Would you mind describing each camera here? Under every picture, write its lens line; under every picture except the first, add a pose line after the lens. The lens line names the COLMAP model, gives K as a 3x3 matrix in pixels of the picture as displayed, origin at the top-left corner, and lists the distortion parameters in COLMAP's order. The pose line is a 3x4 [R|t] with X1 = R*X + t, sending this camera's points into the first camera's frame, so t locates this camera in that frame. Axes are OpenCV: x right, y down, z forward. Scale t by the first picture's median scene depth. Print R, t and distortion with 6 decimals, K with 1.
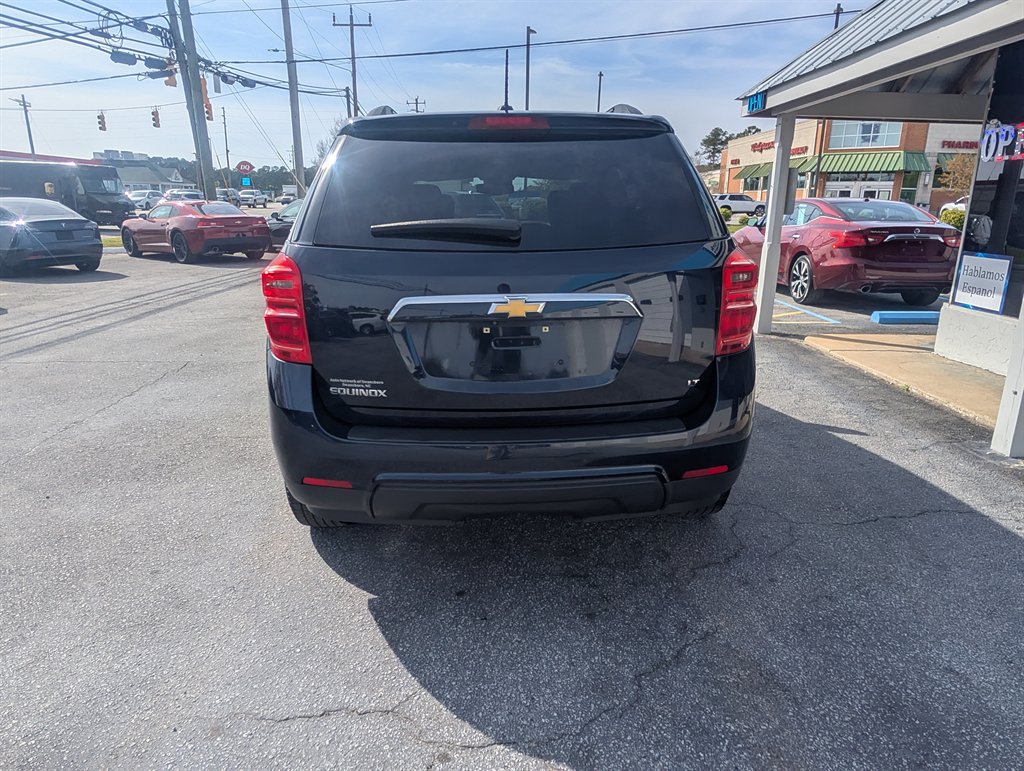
lens RADIAL K [[702.1, 0, 520.4], [0, 702.1, 395.6], [0, 0, 1]] dist [-0.000617, 0.002221]
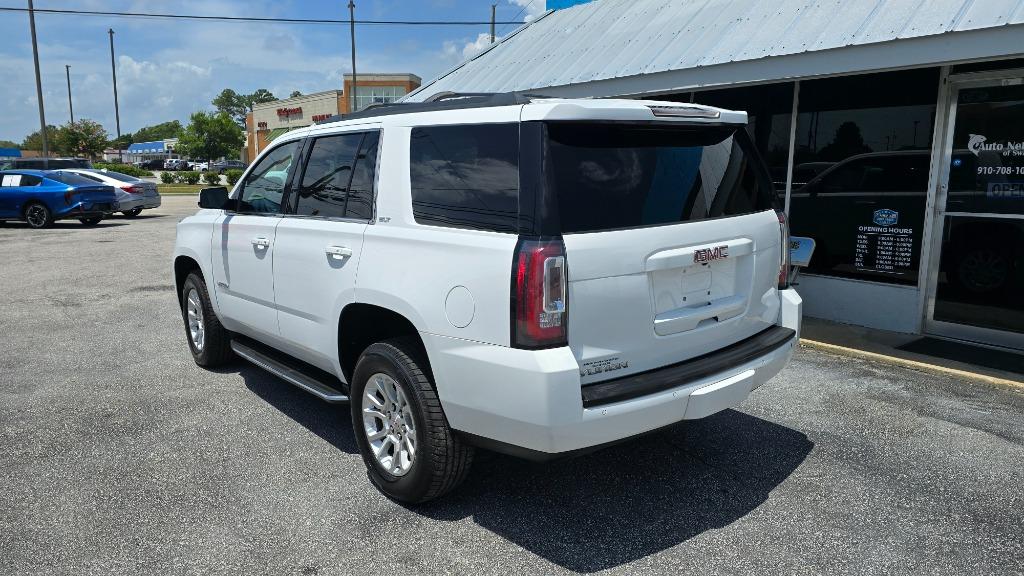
lens RADIAL K [[681.5, 0, 512.8], [0, 681.5, 284.2], [0, 0, 1]] dist [0.036937, -0.018641]
pose [[0.798108, -0.114036, 0.591625, -0.329964], [0.166427, 0.985448, -0.034567, 0.010175], [-0.579073, 0.126051, 0.805472, -0.175359]]
